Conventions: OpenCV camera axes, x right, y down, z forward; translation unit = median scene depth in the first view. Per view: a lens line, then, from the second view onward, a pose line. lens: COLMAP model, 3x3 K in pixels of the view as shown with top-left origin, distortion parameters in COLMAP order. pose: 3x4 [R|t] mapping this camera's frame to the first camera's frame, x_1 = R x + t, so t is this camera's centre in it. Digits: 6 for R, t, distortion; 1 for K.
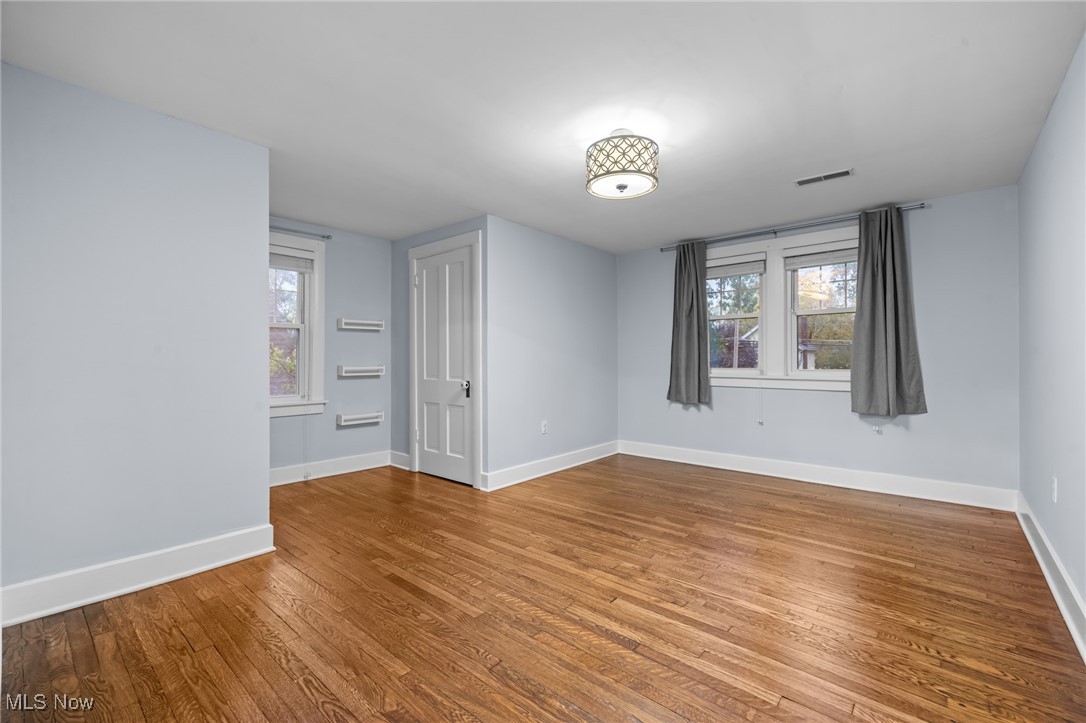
lens RADIAL K [[463.3, 0, 546.9], [0, 463.3, 363.6], [0, 0, 1]] dist [-0.011185, 0.001719]
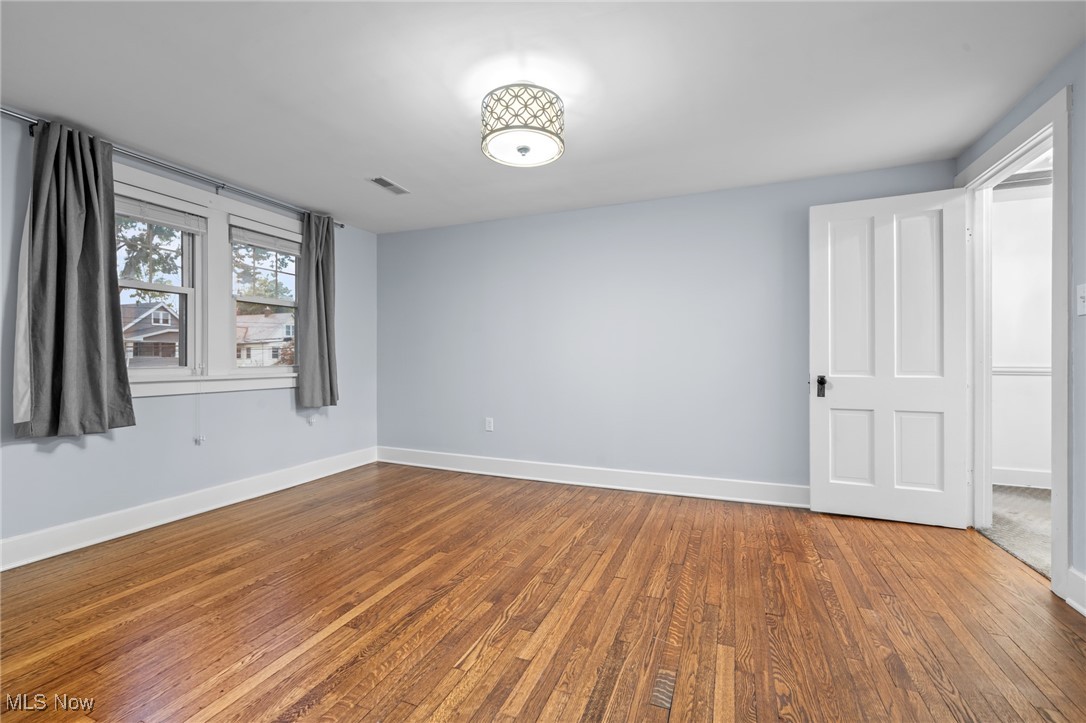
lens RADIAL K [[463.3, 0, 539.3], [0, 463.3, 357.4], [0, 0, 1]] dist [-0.011185, 0.001719]
pose [[-0.313419, 0.004852, 0.949602, -0.632729], [0.012285, 0.999924, -0.001055, 0.007121], [-0.949535, 0.011335, -0.313455, 1.185882]]
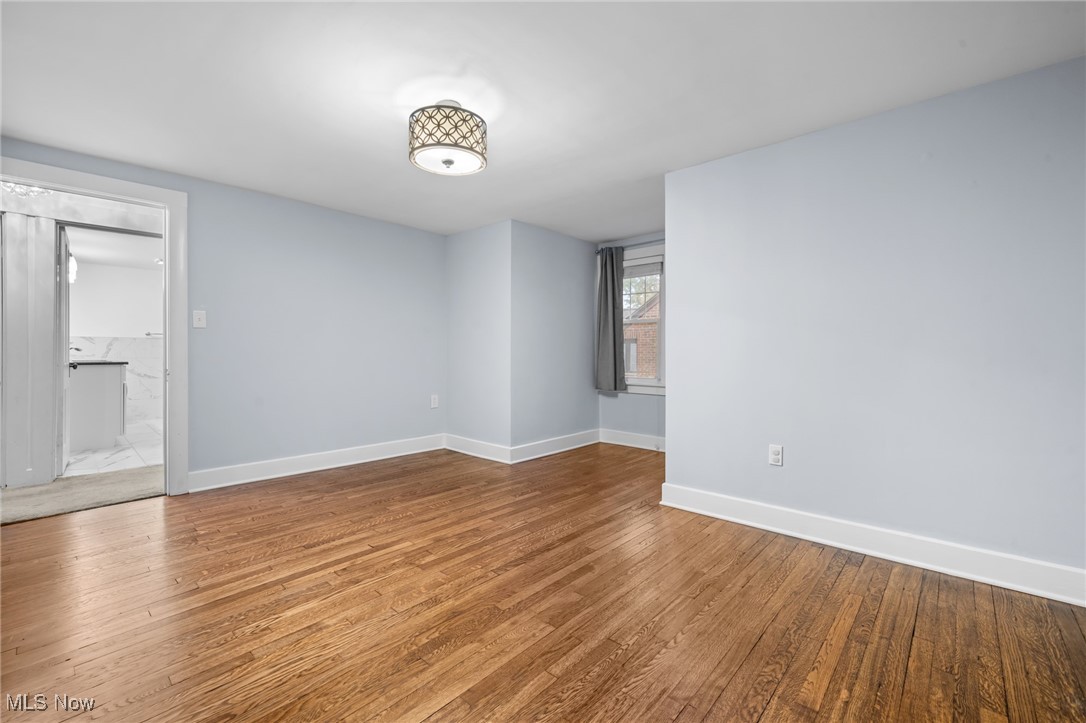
lens RADIAL K [[463.3, 0, 537.9], [0, 463.3, 352.9], [0, 0, 1]] dist [-0.011185, 0.001719]
pose [[-0.031994, 0.010277, -0.999435, 1.045807], [-0.013811, 0.999847, 0.010723, -0.005879], [0.999393, 0.014146, -0.031847, 1.158120]]
